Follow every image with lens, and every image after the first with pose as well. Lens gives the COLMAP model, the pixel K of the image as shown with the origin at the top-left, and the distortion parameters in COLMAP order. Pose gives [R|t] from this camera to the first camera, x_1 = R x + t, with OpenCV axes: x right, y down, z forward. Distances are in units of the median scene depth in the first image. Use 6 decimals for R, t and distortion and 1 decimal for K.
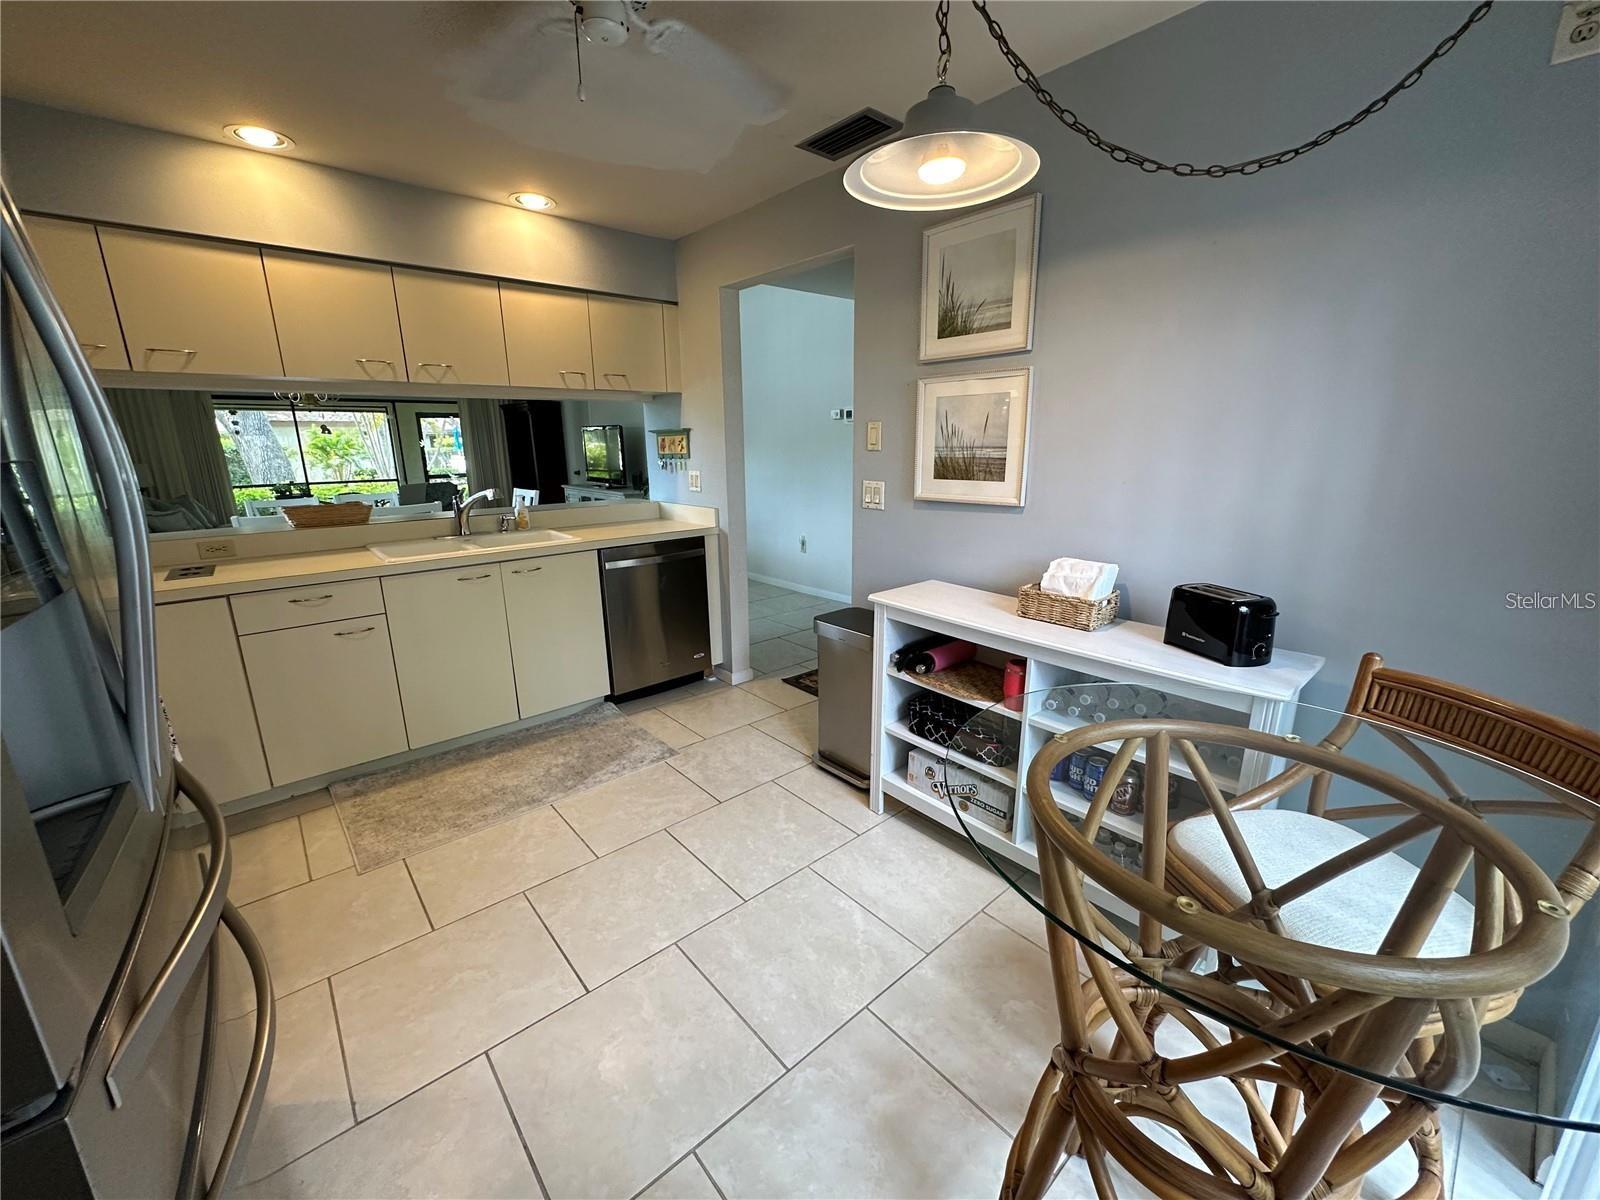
lens RADIAL K [[640.5, 0, 800.0], [0, 640.5, 600.0], [0, 0, 1]] dist [-0.002249, 0.000595]
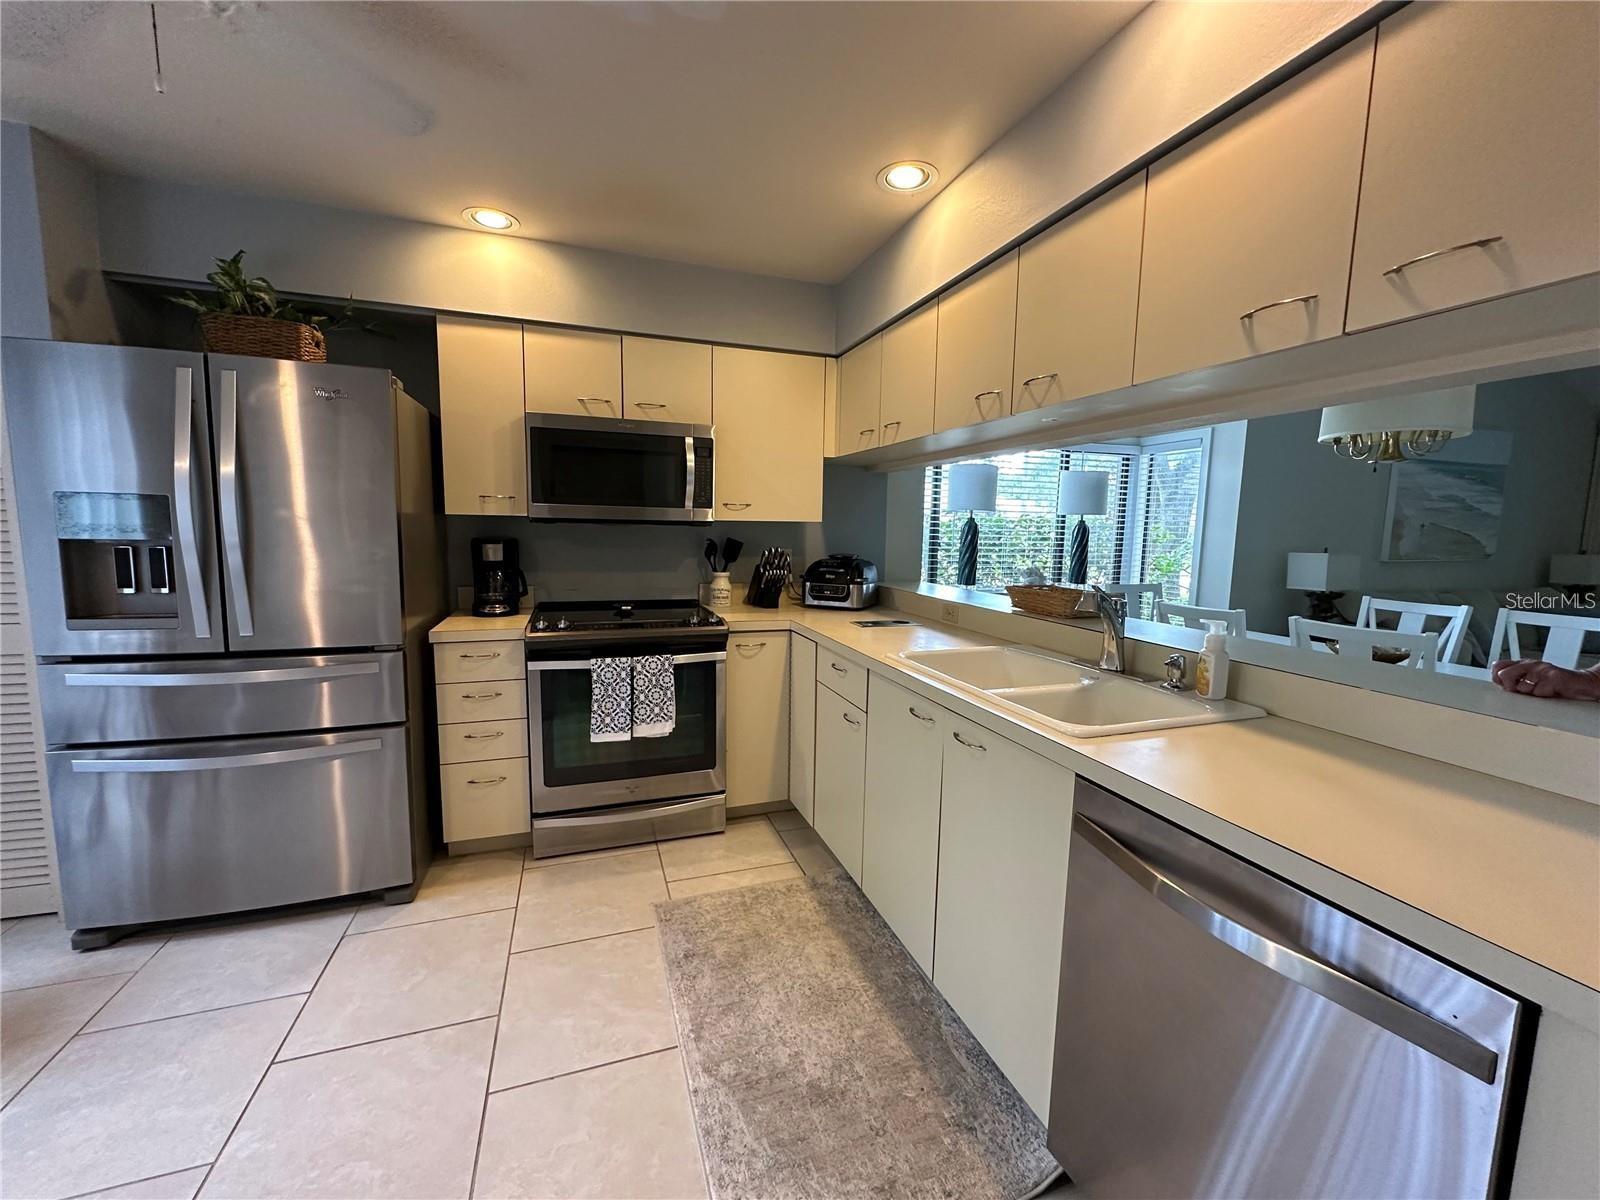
lens RADIAL K [[640.5, 0, 800.0], [0, 640.5, 600.0], [0, 0, 1]] dist [-0.002249, 0.000595]
pose [[-0.374946, 0.109124, -0.920602, 0.107590], [-0.240188, 0.947704, 0.210161, -0.265972], [0.895391, 0.299917, -0.329128, 1.167814]]
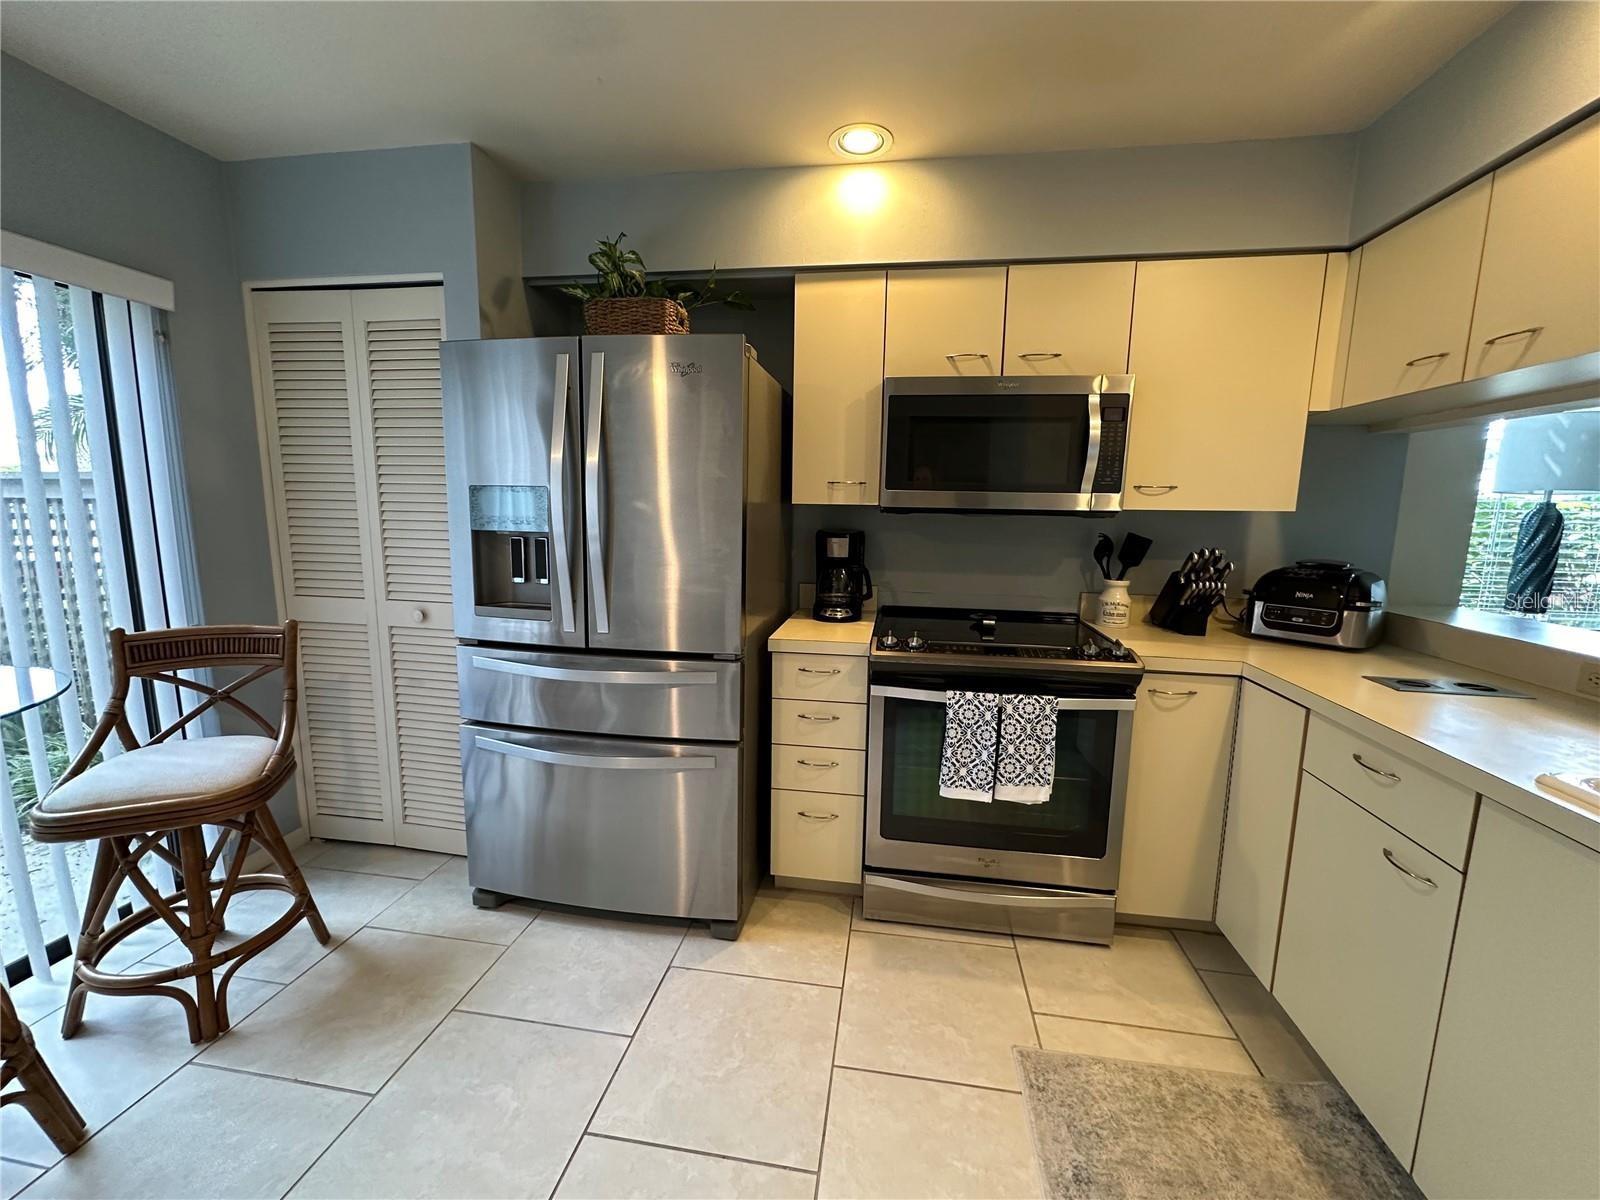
lens RADIAL K [[640.5, 0, 800.0], [0, 640.5, 600.0], [0, 0, 1]] dist [-0.002249, 0.000595]
pose [[-0.767539, 0.089686, -0.634697, -0.053747], [-0.165007, 0.929150, 0.330836, -0.220861], [0.619400, 0.358659, -0.698361, 0.975899]]
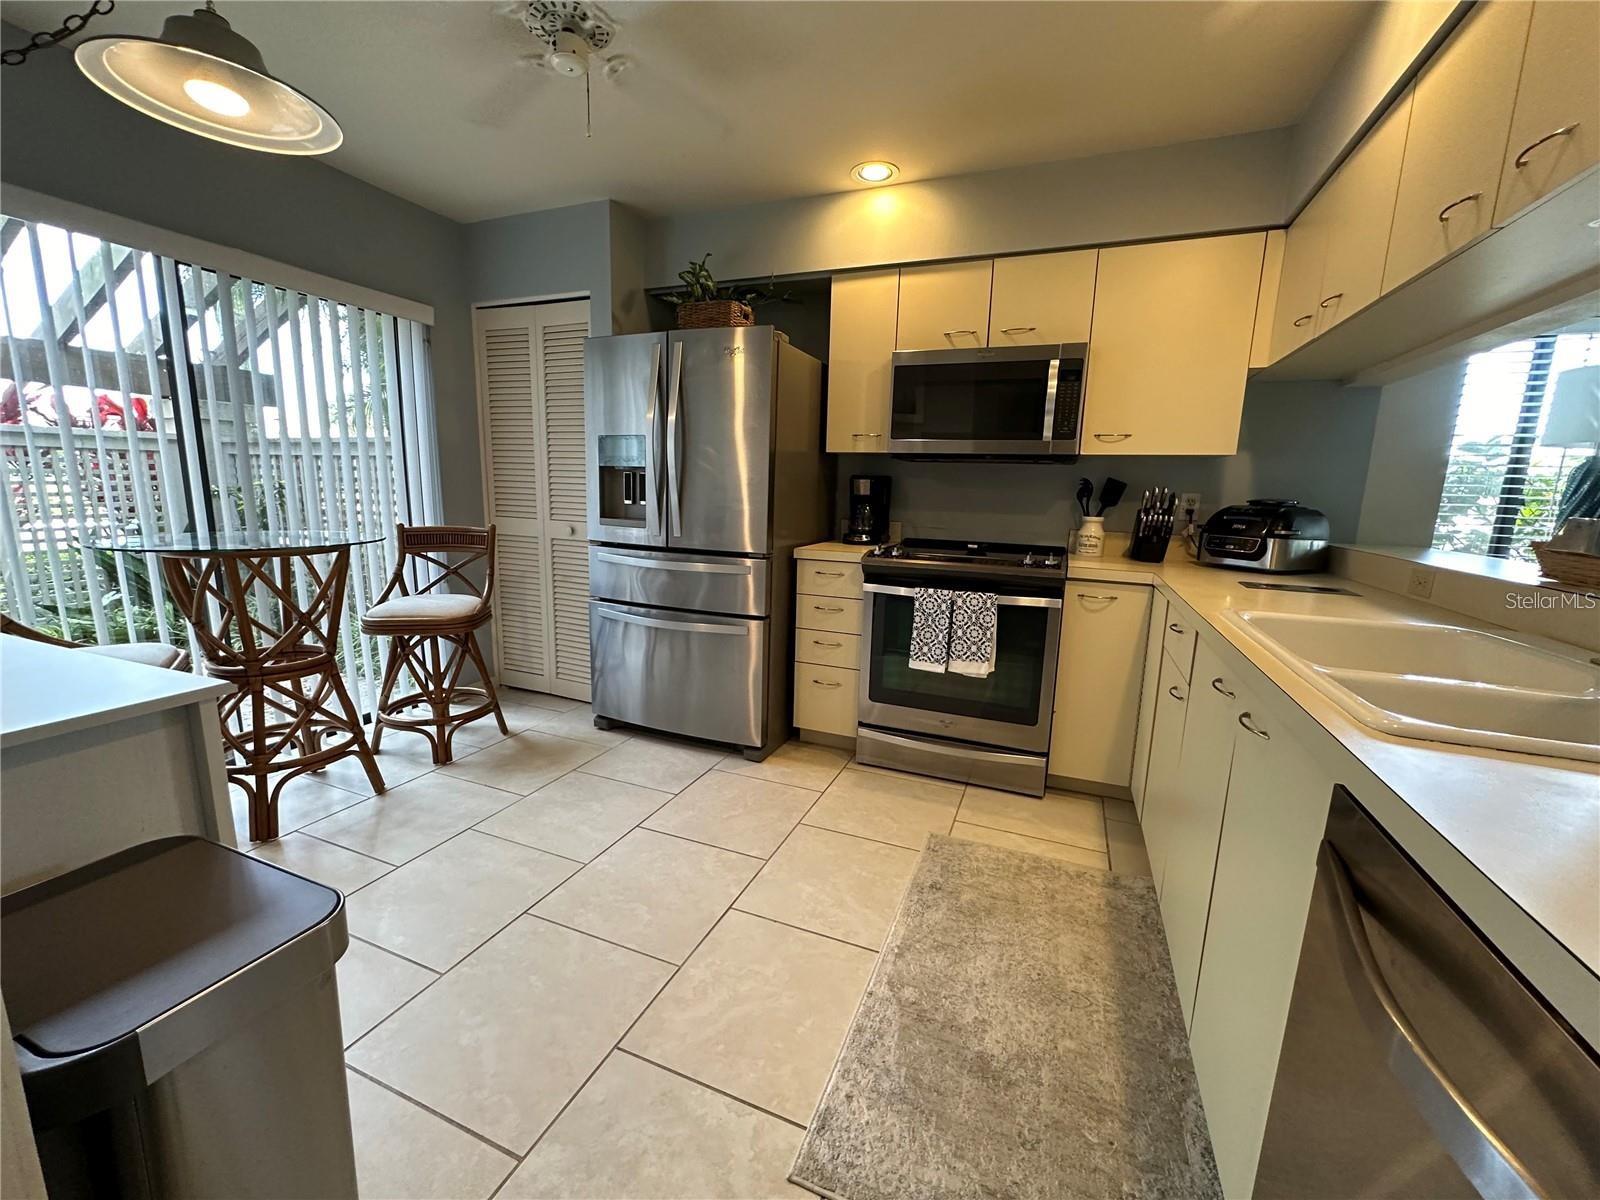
lens RADIAL K [[640.5, 0, 800.0], [0, 640.5, 600.0], [0, 0, 1]] dist [-0.002249, 0.000595]
pose [[-0.894691, 0.063073, -0.442210, -0.046941], [-0.127602, 0.912640, 0.388338, -0.249595], [0.428072, 0.403869, -0.808482, 1.327202]]
